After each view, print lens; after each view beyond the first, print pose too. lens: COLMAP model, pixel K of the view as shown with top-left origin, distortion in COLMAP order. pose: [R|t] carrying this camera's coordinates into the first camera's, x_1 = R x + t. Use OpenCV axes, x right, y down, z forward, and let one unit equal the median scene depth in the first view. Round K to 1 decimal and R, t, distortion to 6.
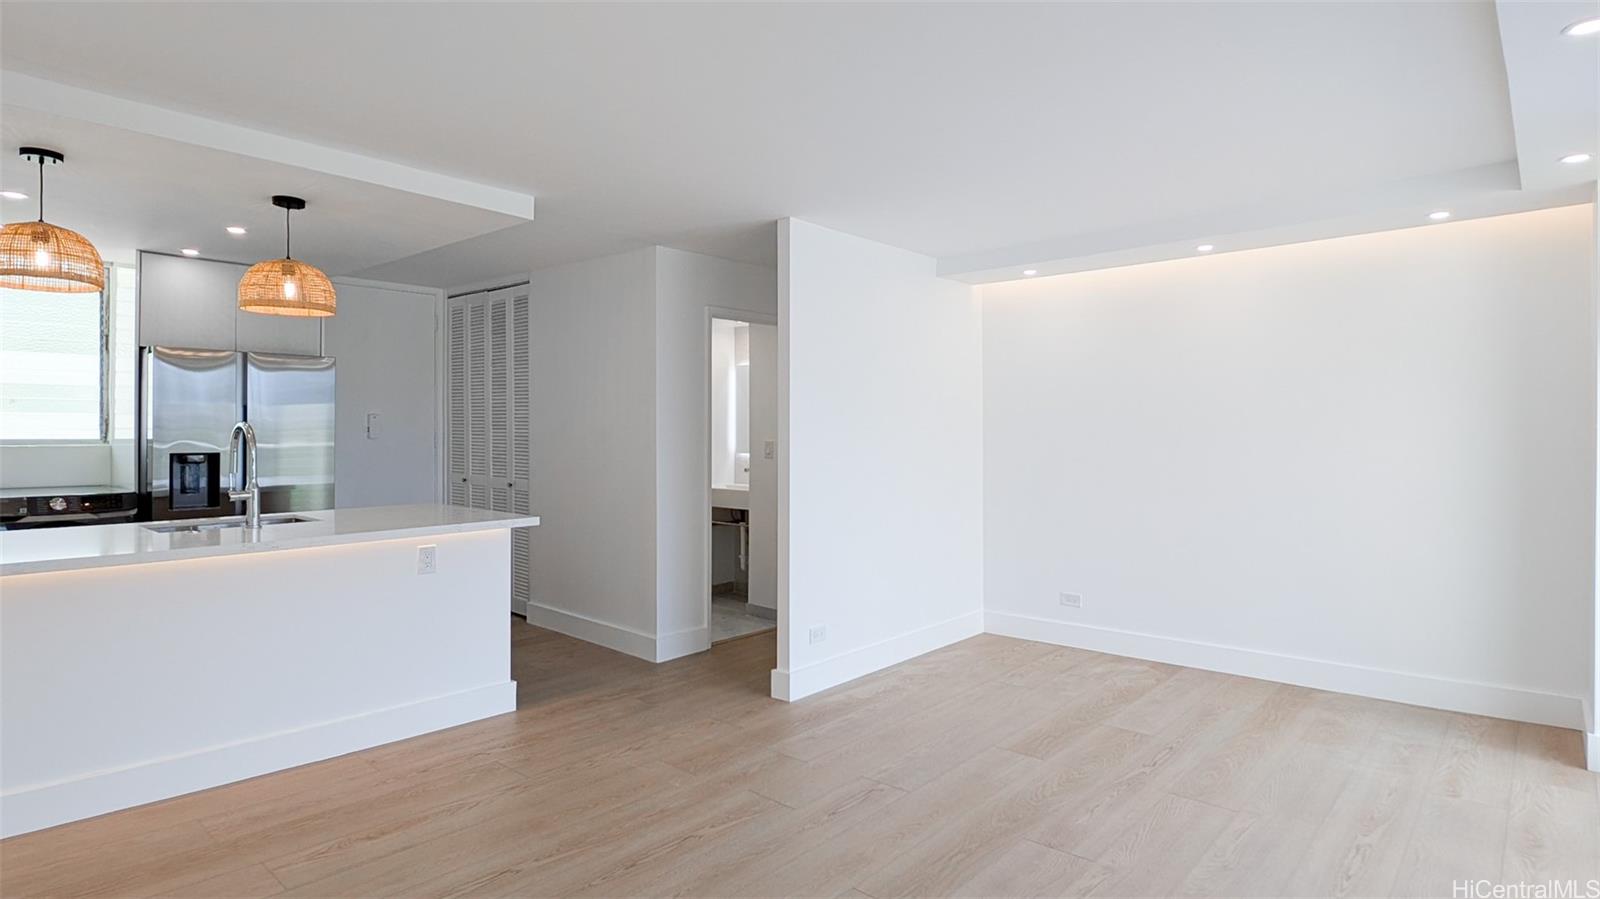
lens RADIAL K [[821.0, 0, 796.7], [0, 821.0, 437.7], [0, 0, 1]] dist [0.004475, -0.000168]
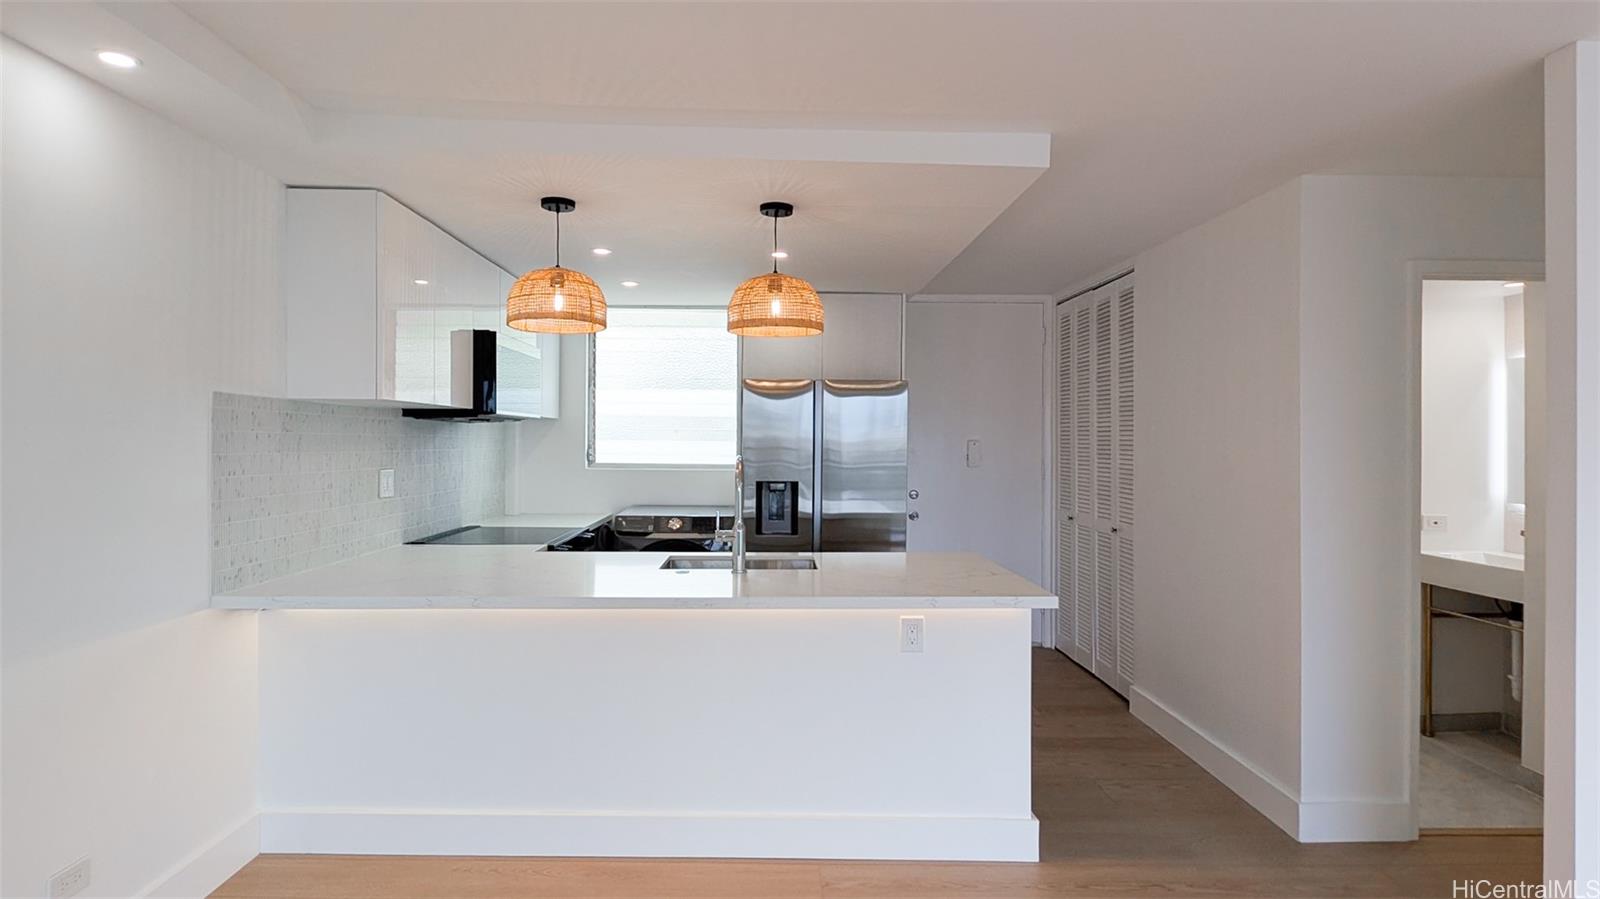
lens RADIAL K [[821.0, 0, 796.7], [0, 821.0, 437.7], [0, 0, 1]] dist [0.004475, -0.000168]
pose [[0.673001, -0.000920, -0.739641, 0.033871], [-0.015439, 0.999764, -0.015291, -0.016230], [0.739481, 0.021710, 0.672828, 0.268084]]
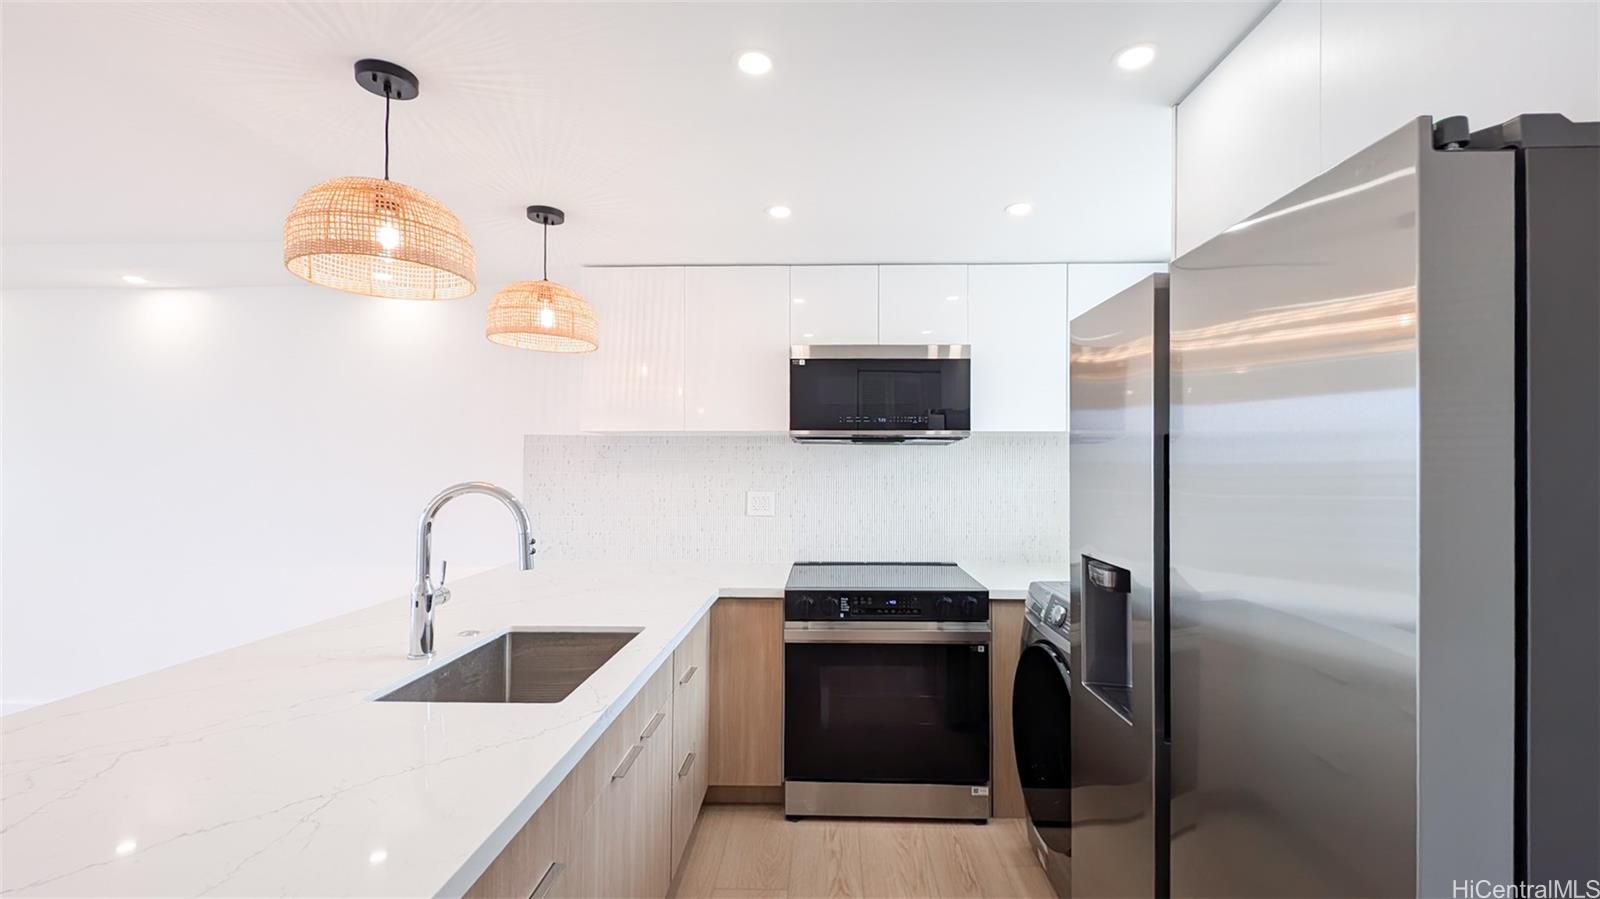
lens RADIAL K [[610.2, 0, 805.4], [0, 610.2, 470.3], [0, 0, 1]] dist [0.000742, -0.000012]
pose [[-0.761975, 0.003563, -0.647596, -0.333519], [-0.011435, 0.999755, 0.018955, -0.024684], [0.647505, 0.021848, -0.761748, 0.888541]]
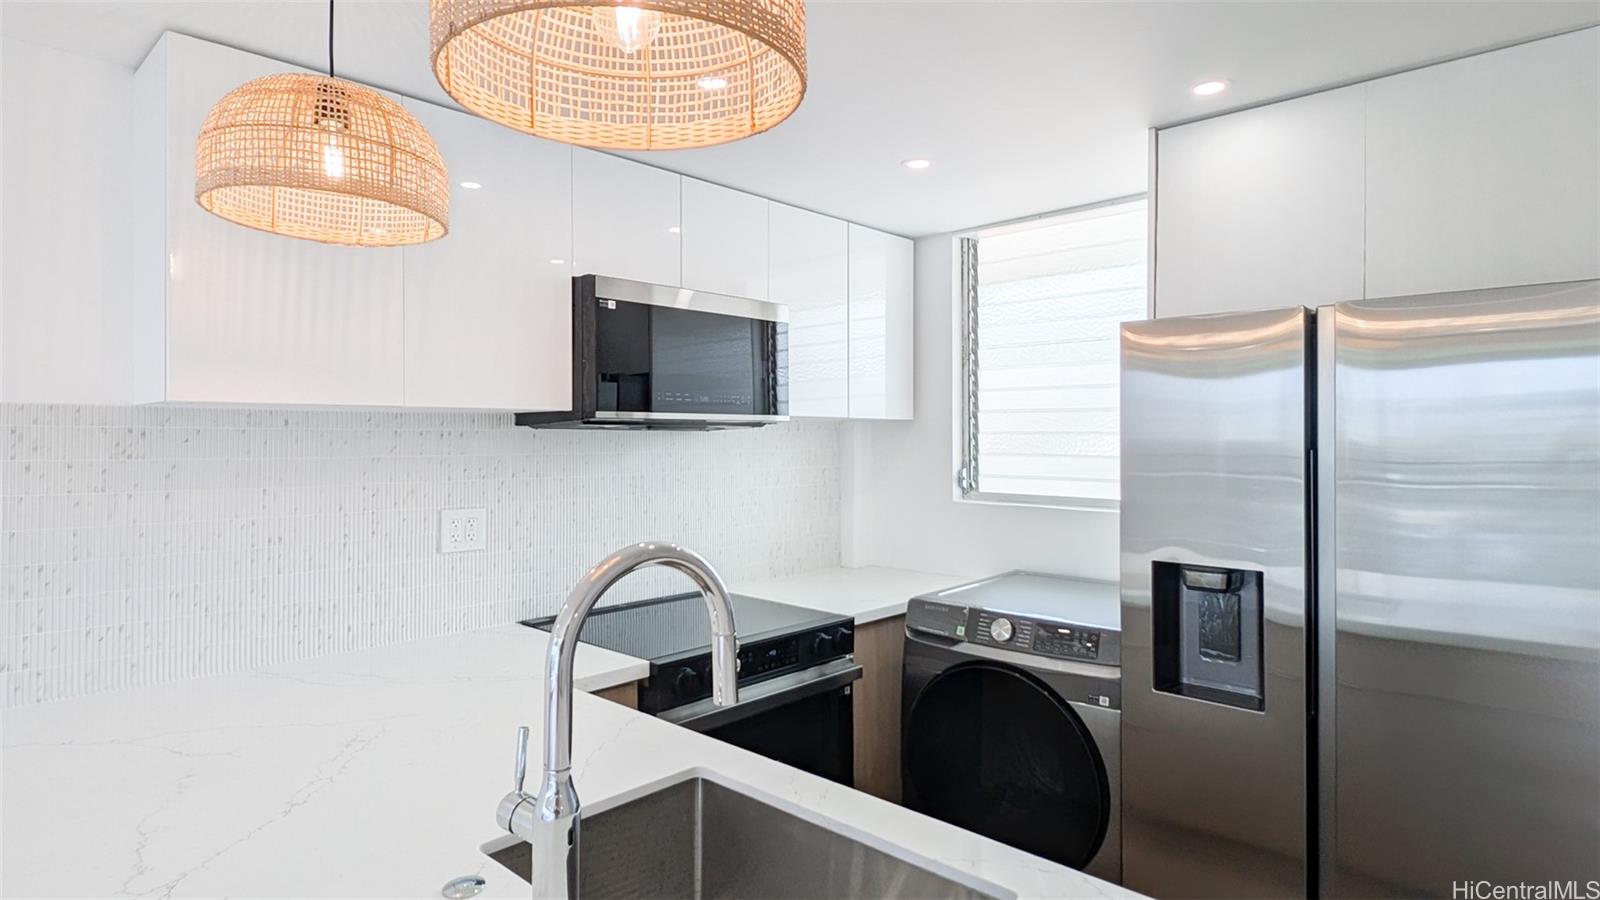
lens RADIAL K [[821.0, 0, 796.7], [0, 821.0, 438.2], [0, 0, 1]] dist [0.004475, -0.000168]
pose [[-0.060517, -0.001295, -0.998166, -0.243390], [-0.014508, 0.999895, -0.000418, -0.033987], [0.998062, 0.014456, -0.060529, 0.652588]]
